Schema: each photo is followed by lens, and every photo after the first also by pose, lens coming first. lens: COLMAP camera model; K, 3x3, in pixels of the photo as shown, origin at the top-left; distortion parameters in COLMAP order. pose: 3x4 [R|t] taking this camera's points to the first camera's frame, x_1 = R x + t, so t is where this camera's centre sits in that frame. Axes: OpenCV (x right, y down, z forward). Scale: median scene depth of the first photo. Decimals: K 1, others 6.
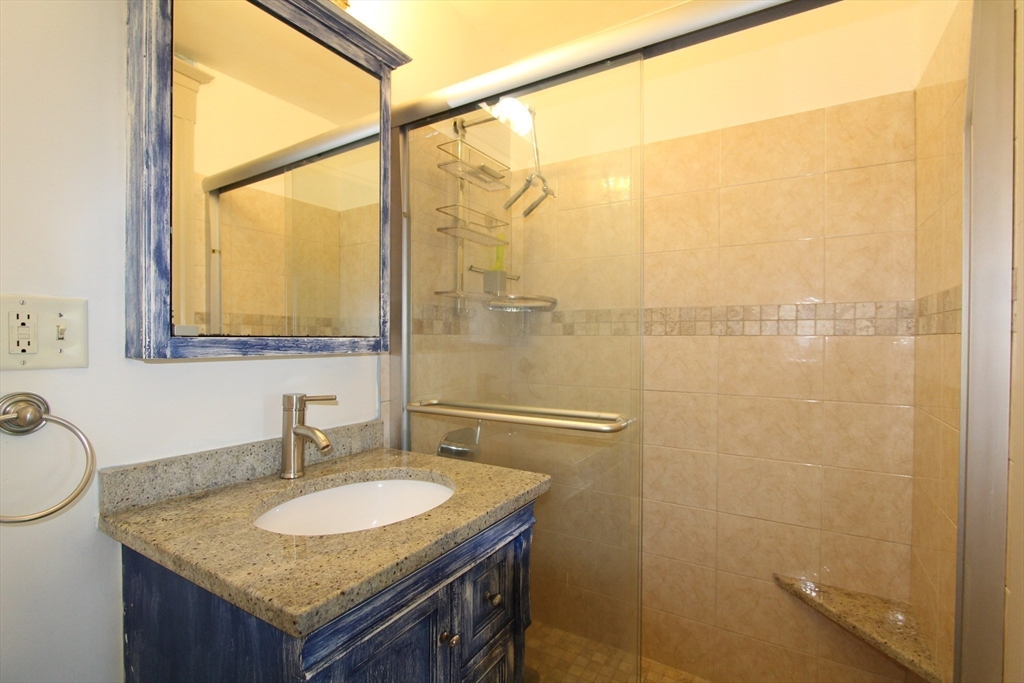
lens RADIAL K [[482.6, 0, 512.8], [0, 482.6, 344.0], [0, 0, 1]] dist [-0.013254, 0.001324]
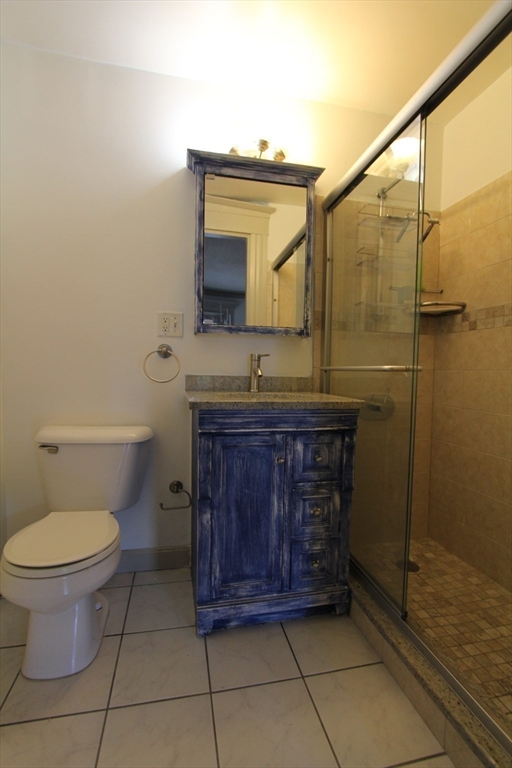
lens RADIAL K [[362.0, 0, 256.5], [0, 362.0, 389.3], [0, 0, 1]] dist [-0.013254, 0.001324]
pose [[0.693539, 0.047968, -0.718821, 0.610118], [-0.023836, 0.998762, 0.043652, 0.162556], [0.720025, -0.013141, 0.693824, -0.104175]]
